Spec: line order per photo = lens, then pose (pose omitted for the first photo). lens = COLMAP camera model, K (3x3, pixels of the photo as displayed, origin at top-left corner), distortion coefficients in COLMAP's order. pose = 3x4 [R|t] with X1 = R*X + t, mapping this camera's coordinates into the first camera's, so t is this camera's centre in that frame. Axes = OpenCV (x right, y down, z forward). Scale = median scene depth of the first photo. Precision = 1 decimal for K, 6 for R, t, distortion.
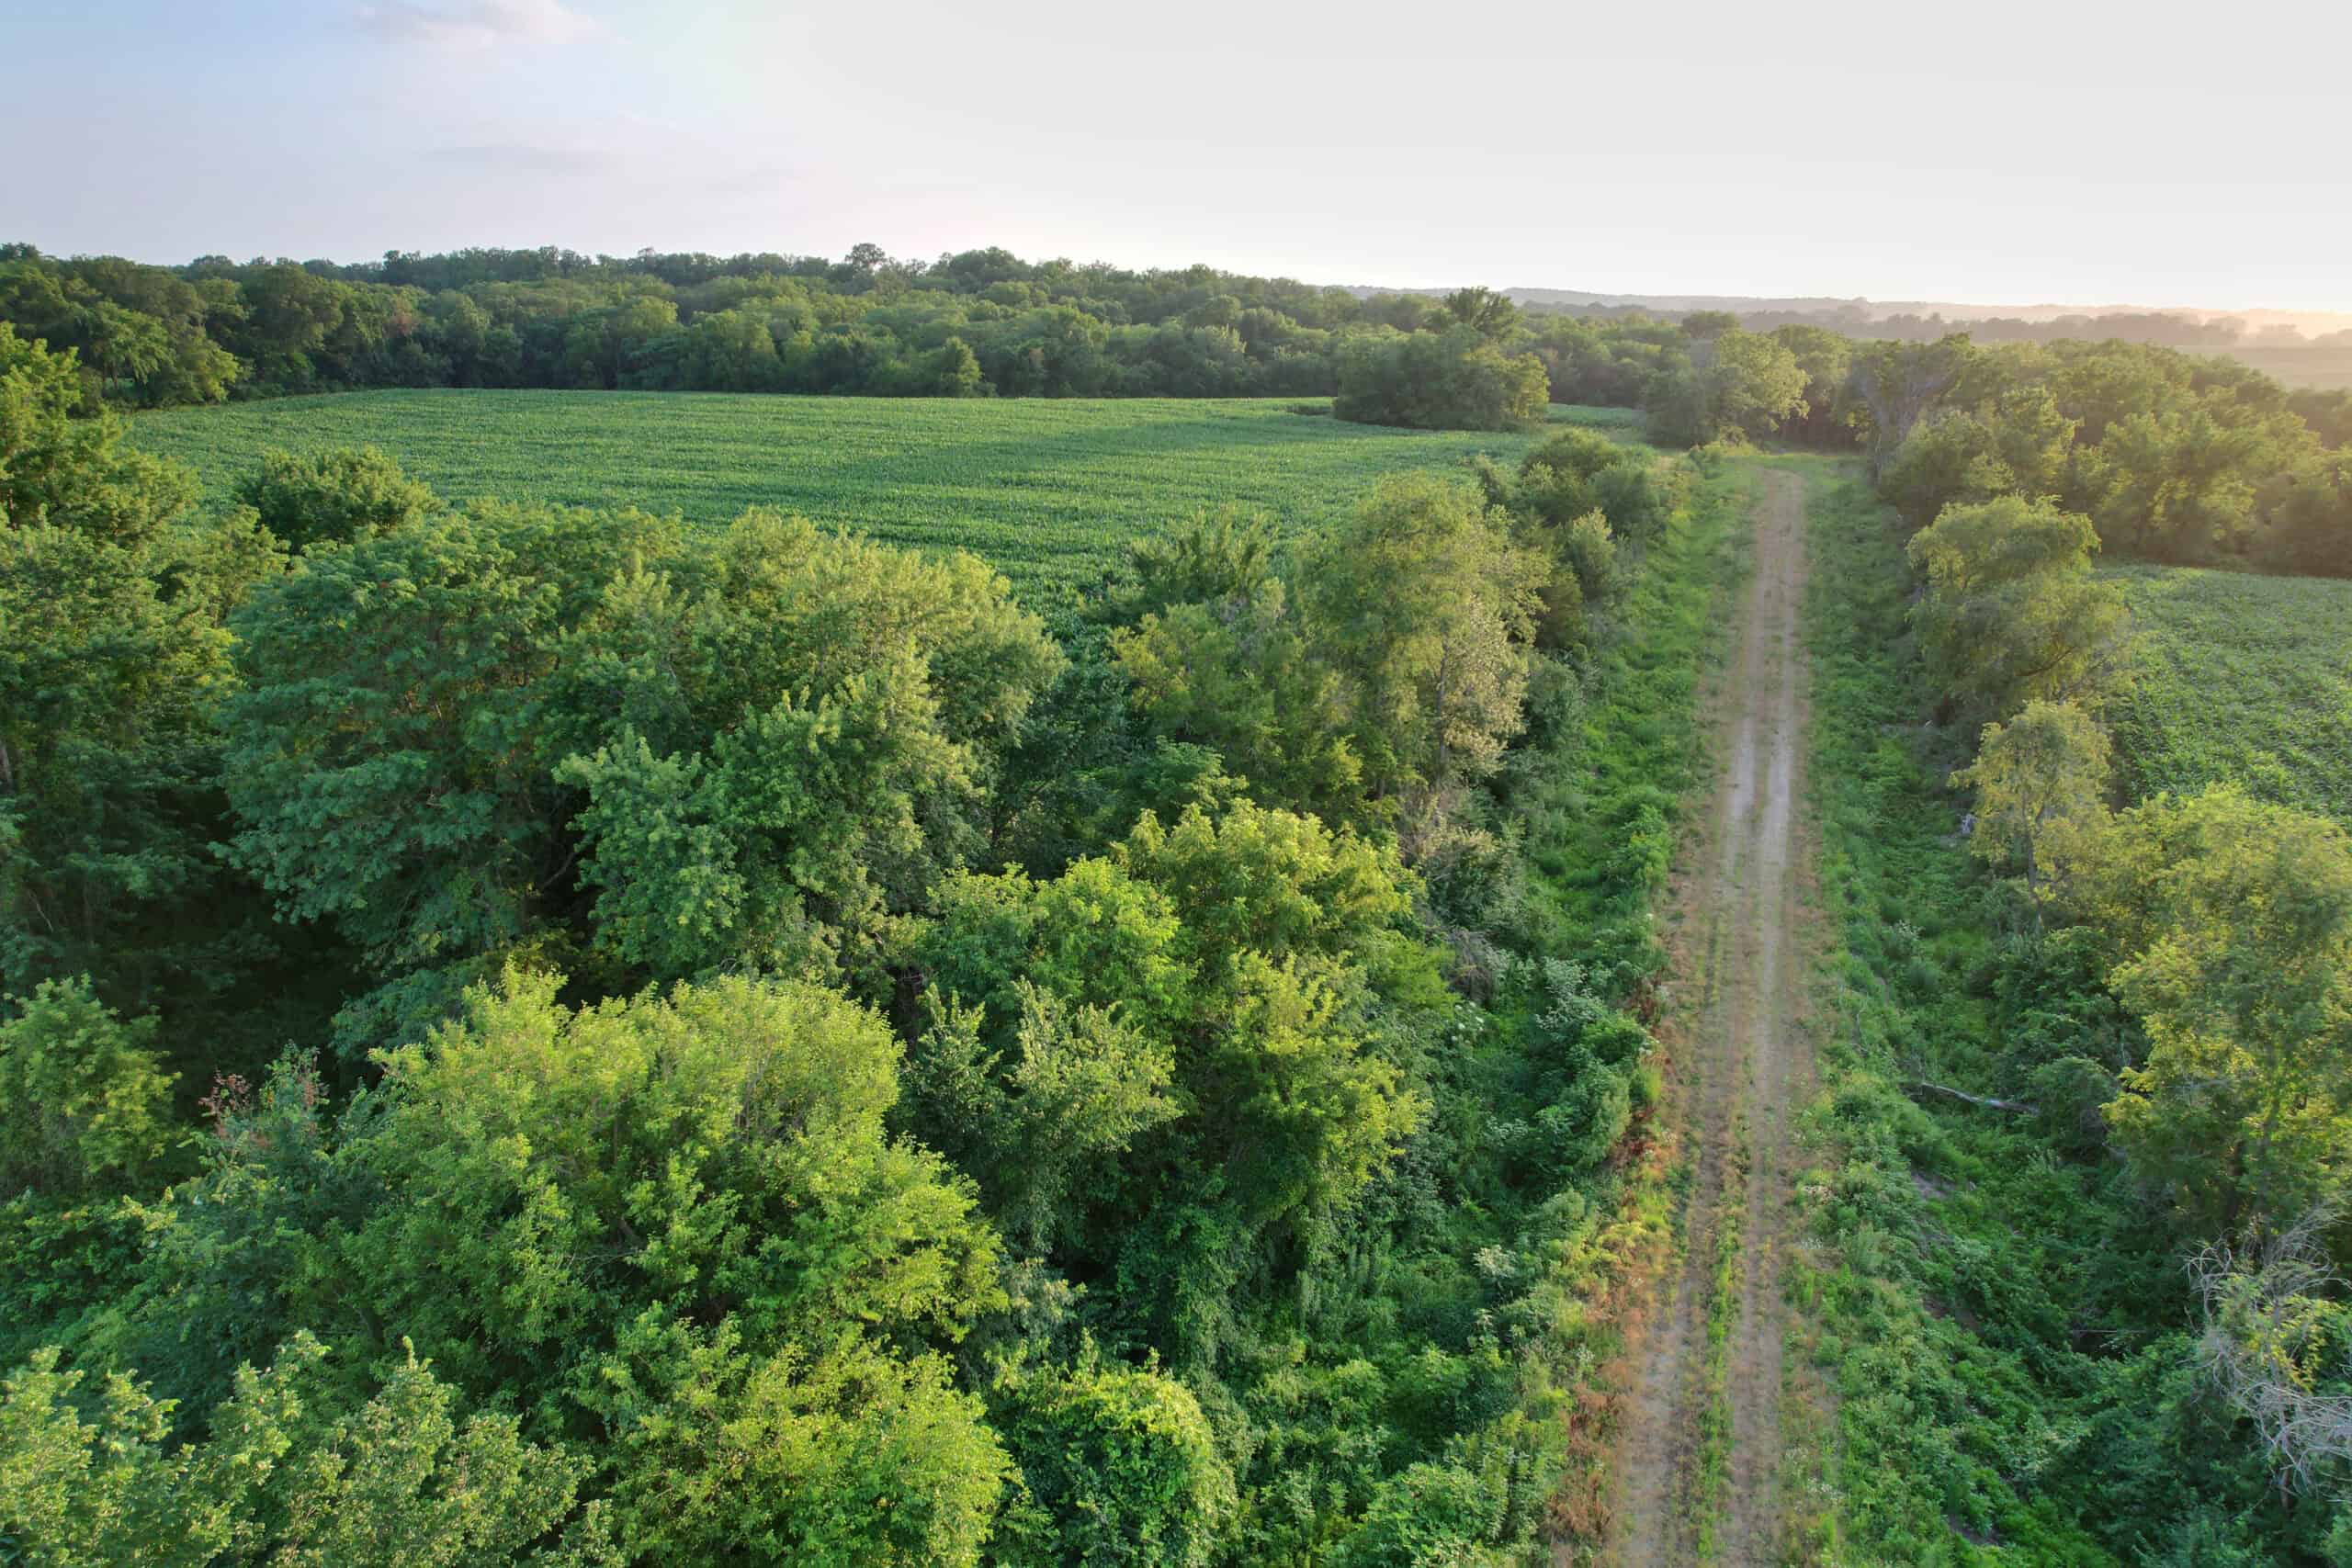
lens RADIAL K [[1517.5, 0, 1175.0], [0, 1517.5, 824.4], [0, 0, 1]] dist [-0.074706, 0.075137]
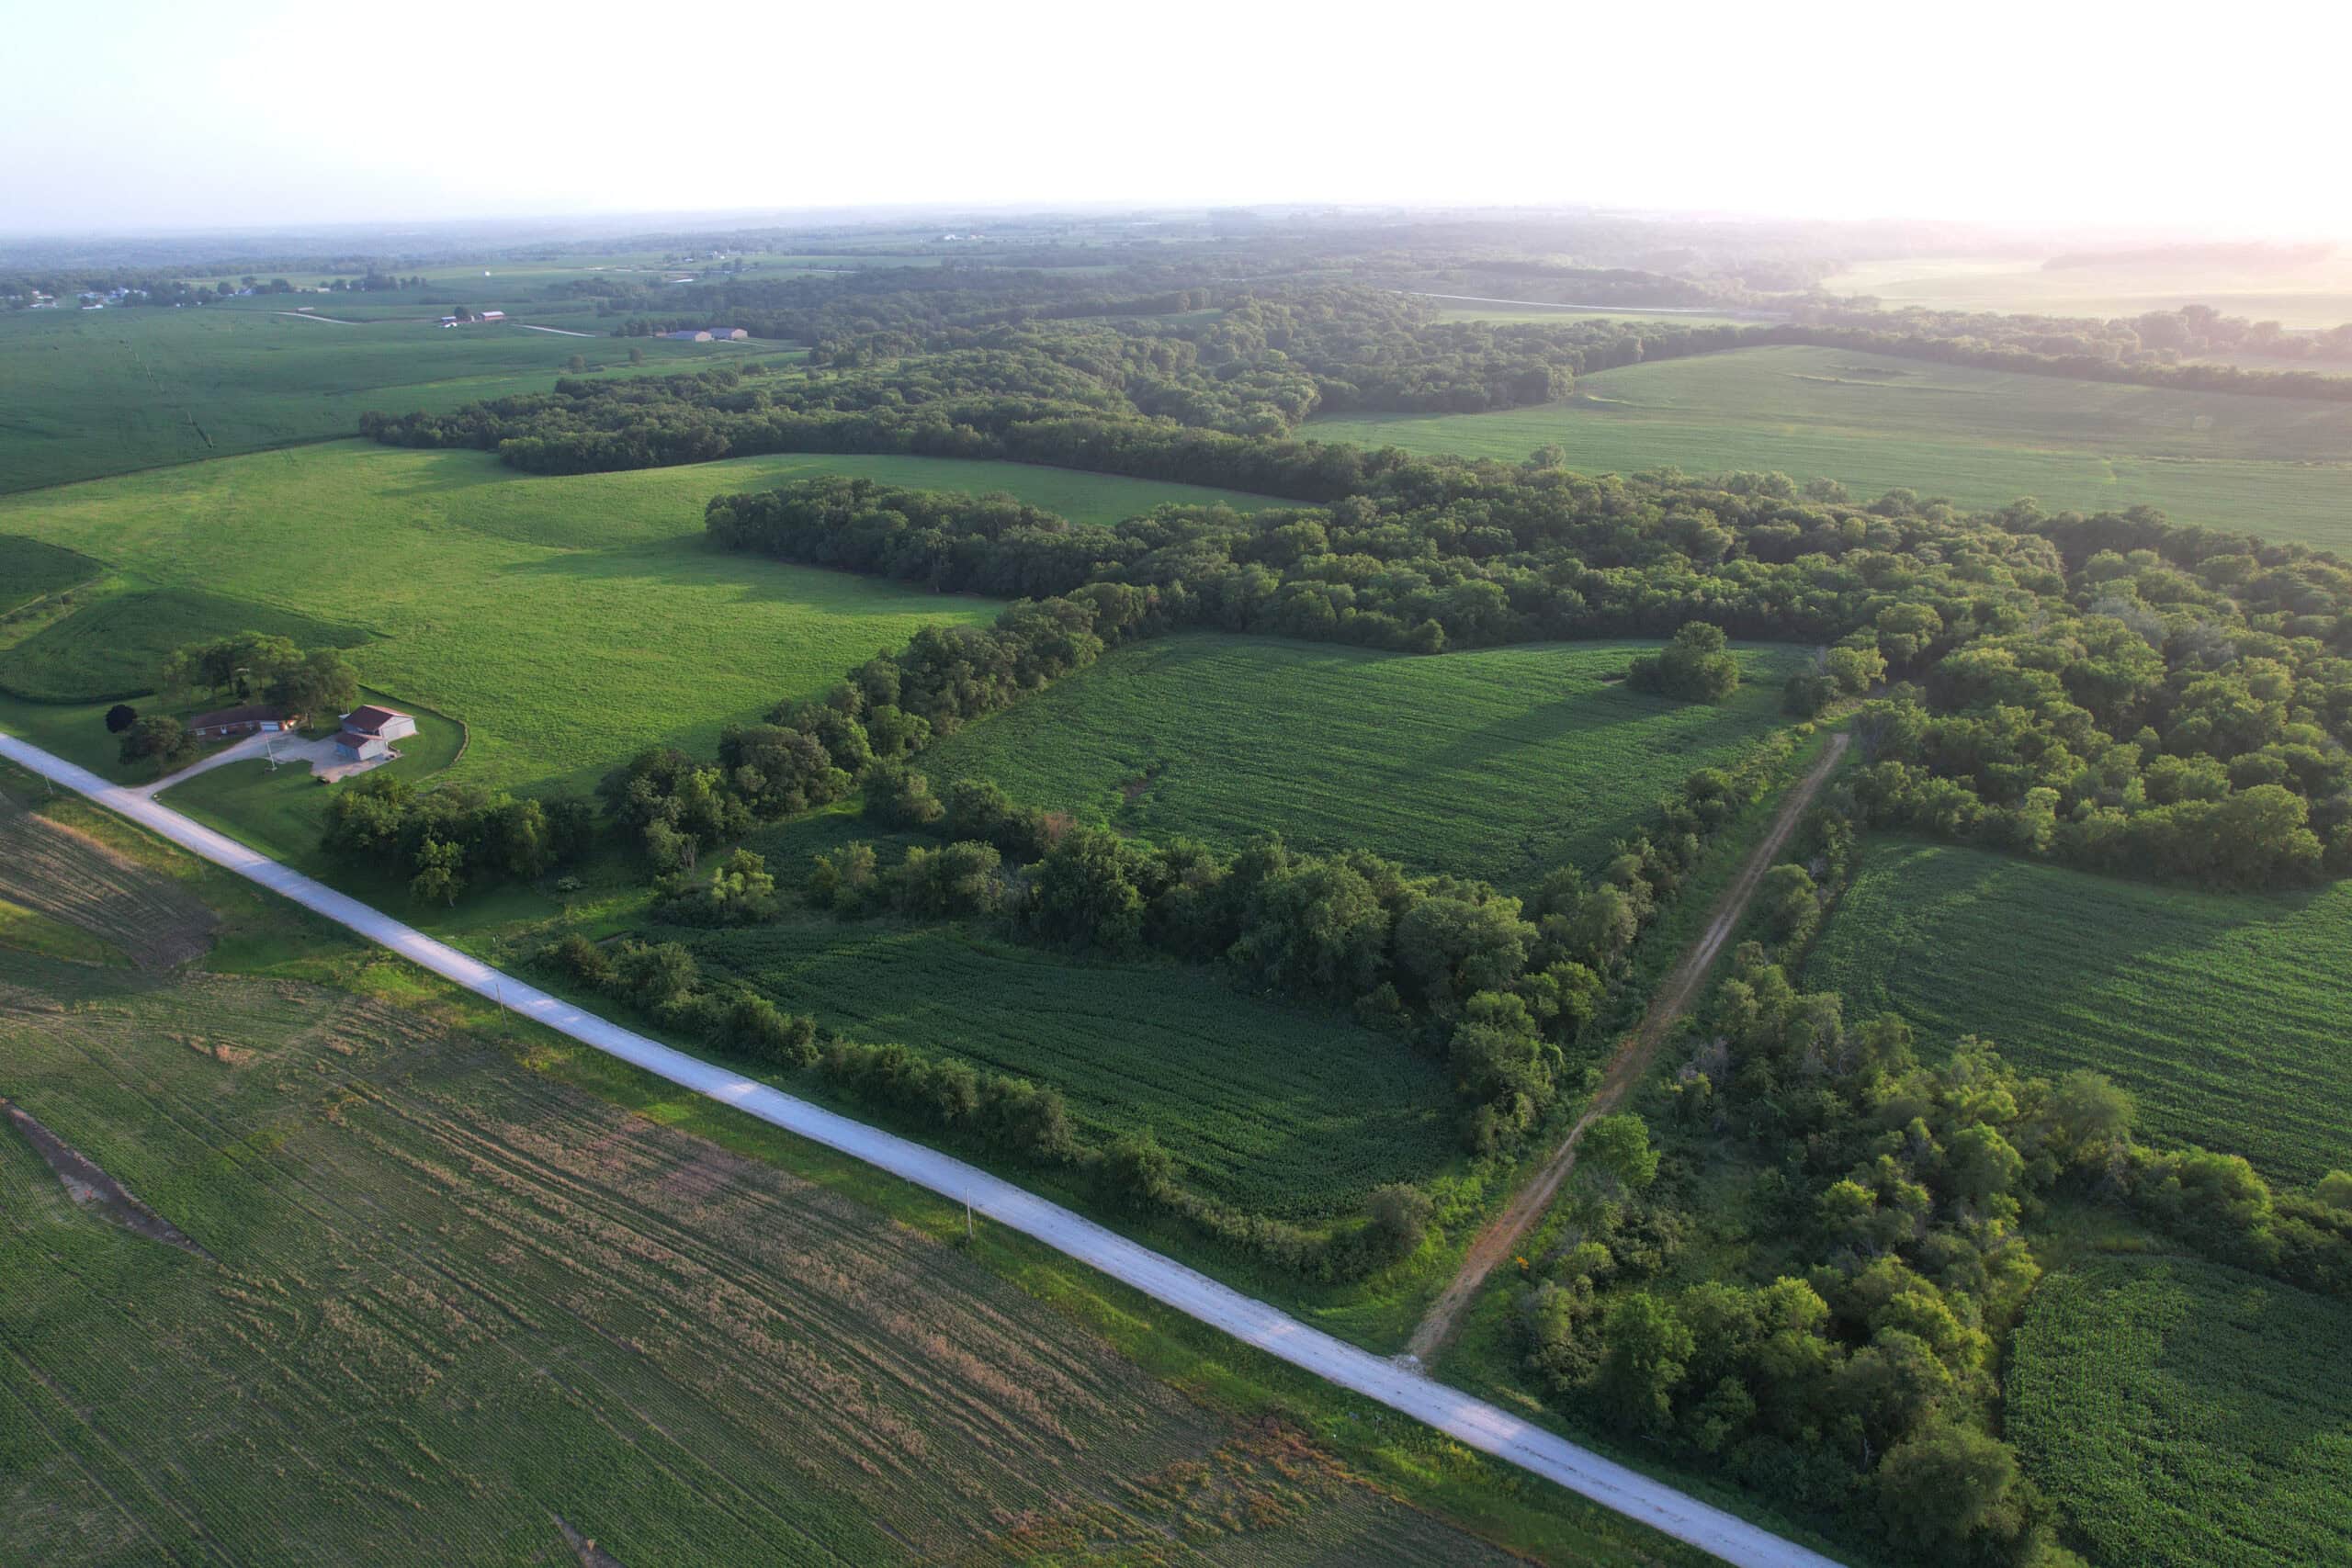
lens RADIAL K [[1525.4, 0, 1183.1], [0, 1525.4, 785.2], [0, 0, 1]] dist [-0.077300, 0.085007]
pose [[0.978340, 0.048897, -0.201145, -0.048402], [-0.041840, 0.998355, 0.039189, -0.153176], [0.202731, -0.029924, 0.978777, -0.891287]]
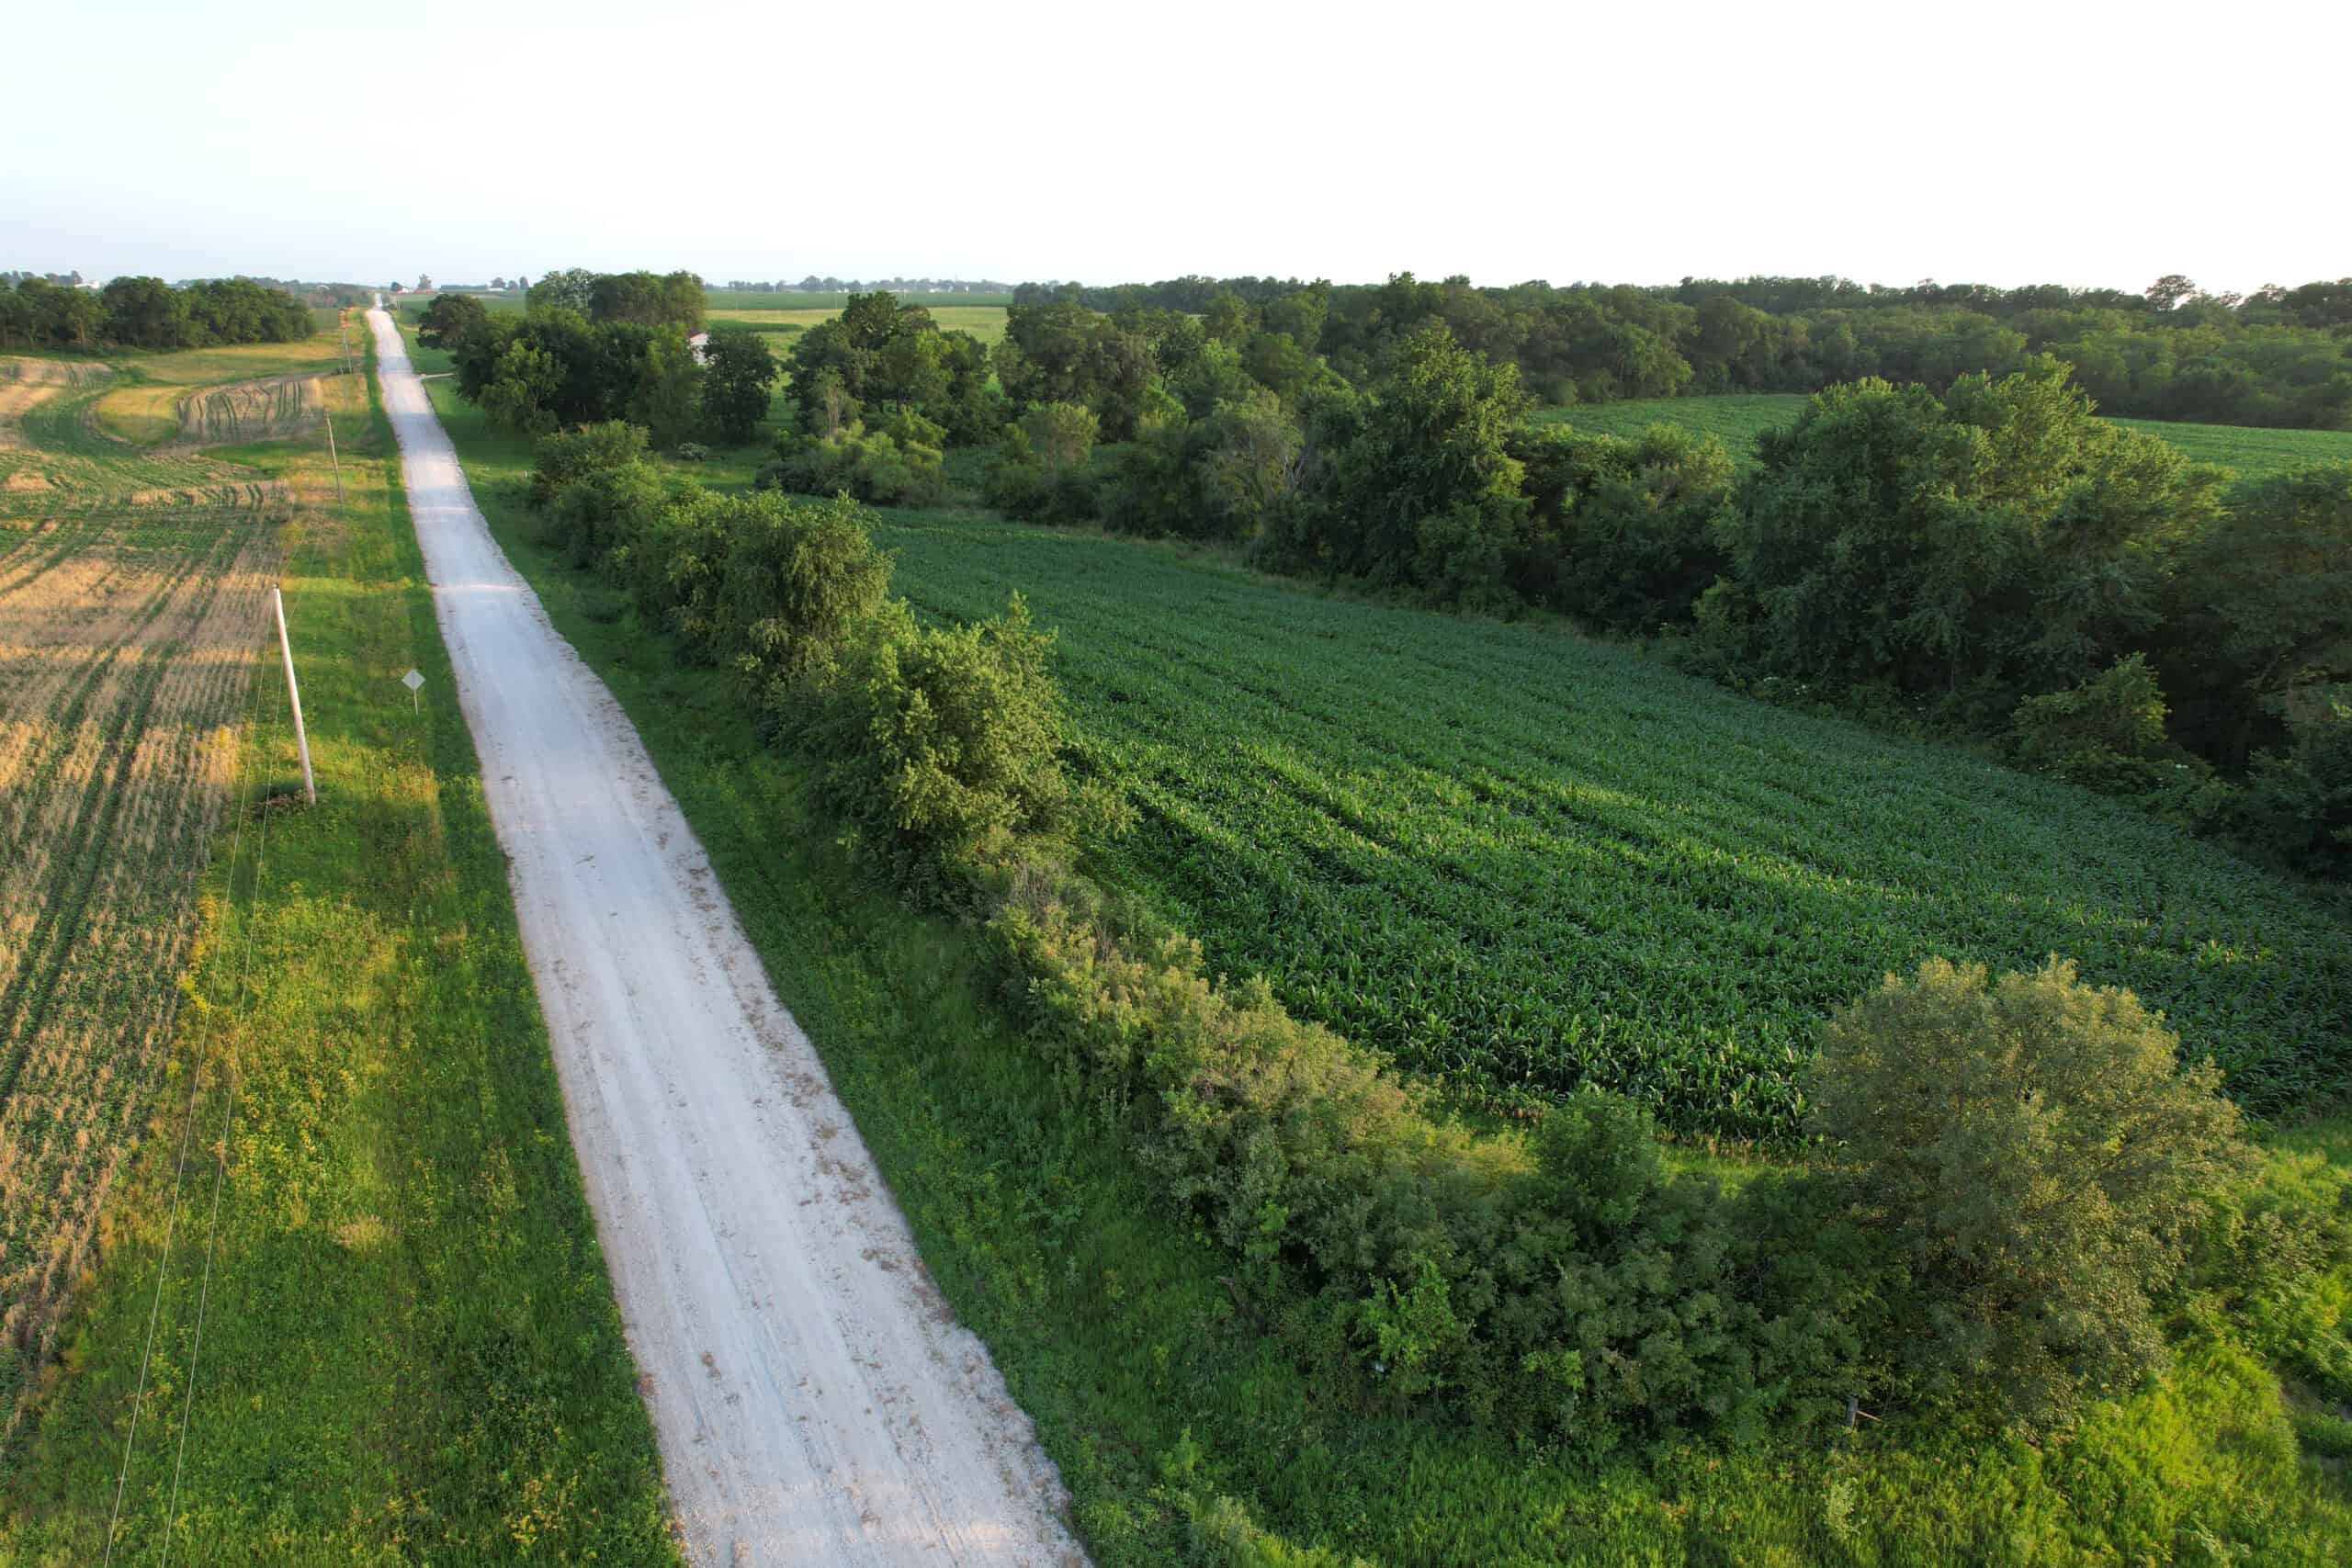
lens RADIAL K [[1525.4, 0, 1183.1], [0, 1525.4, 785.2], [0, 0, 1]] dist [-0.077300, 0.085007]
pose [[0.770360, 0.201186, -0.605036, -0.069253], [-0.223020, 0.973996, 0.039913, 0.079130], [0.597333, 0.104187, 0.795197, -0.239246]]
